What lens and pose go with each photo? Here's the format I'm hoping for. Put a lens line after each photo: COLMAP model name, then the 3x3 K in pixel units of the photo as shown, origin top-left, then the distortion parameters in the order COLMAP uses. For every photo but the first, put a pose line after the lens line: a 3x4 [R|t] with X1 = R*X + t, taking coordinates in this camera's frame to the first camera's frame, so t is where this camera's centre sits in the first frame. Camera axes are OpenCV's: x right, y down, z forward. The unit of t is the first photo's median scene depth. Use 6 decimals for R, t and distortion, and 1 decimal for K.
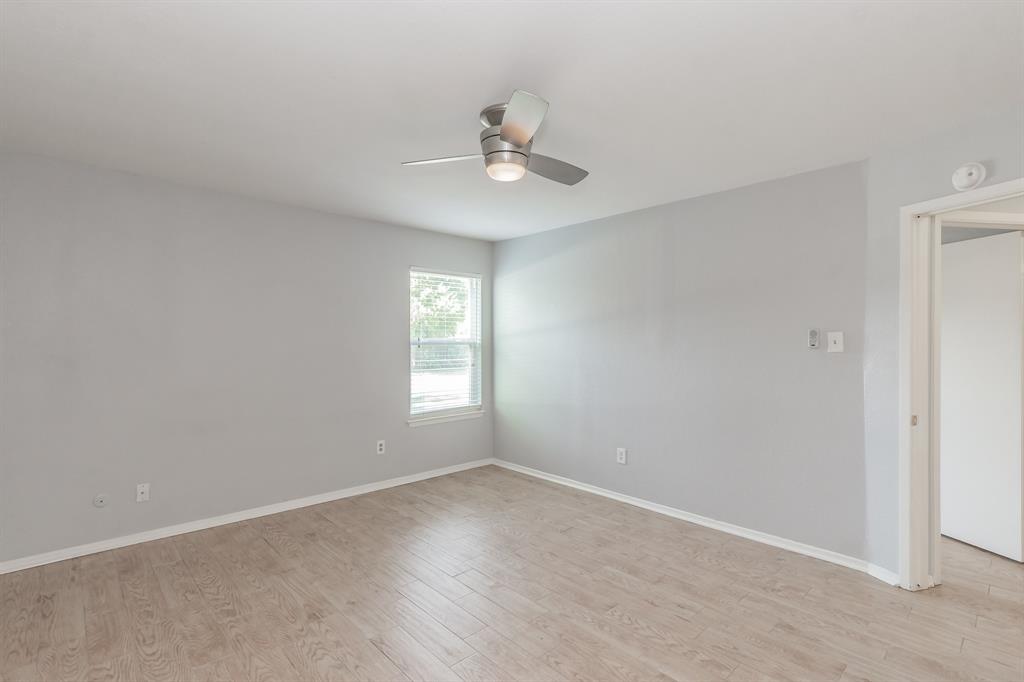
lens RADIAL K [[486.5, 0, 512.7], [0, 486.5, 337.8], [0, 0, 1]] dist [0.000928, 0.000458]
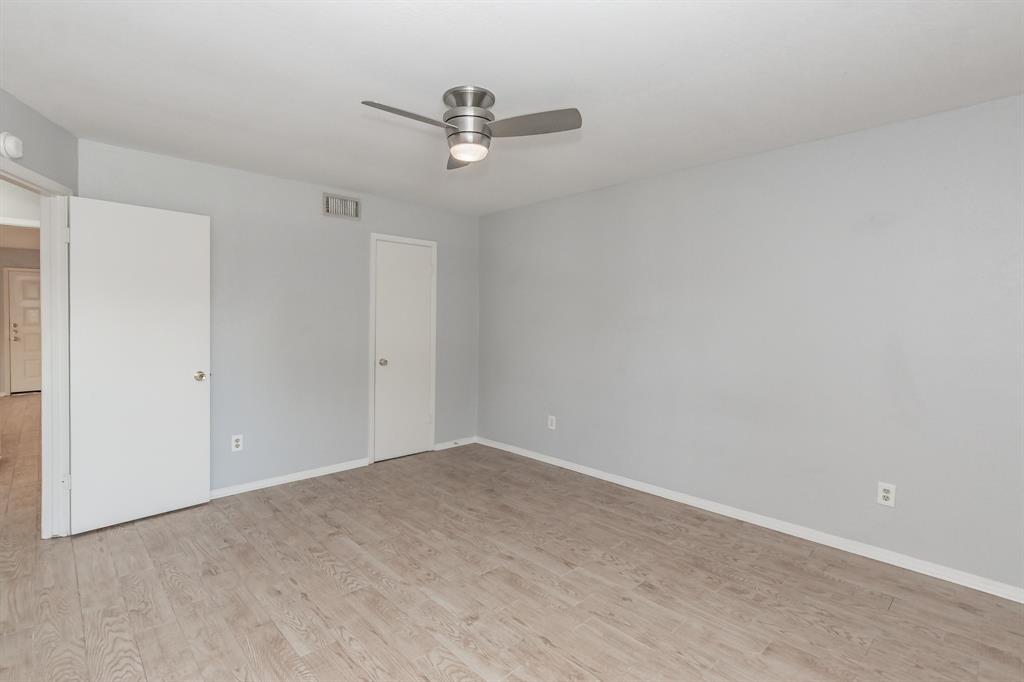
lens RADIAL K [[486.5, 0, 512.7], [0, 486.5, 337.8], [0, 0, 1]] dist [0.000928, 0.000458]
pose [[-0.999601, -0.015090, -0.023870, -0.087091], [-0.015866, 0.999341, 0.032655, 0.014386], [0.023361, 0.033020, -0.999182, 2.031134]]
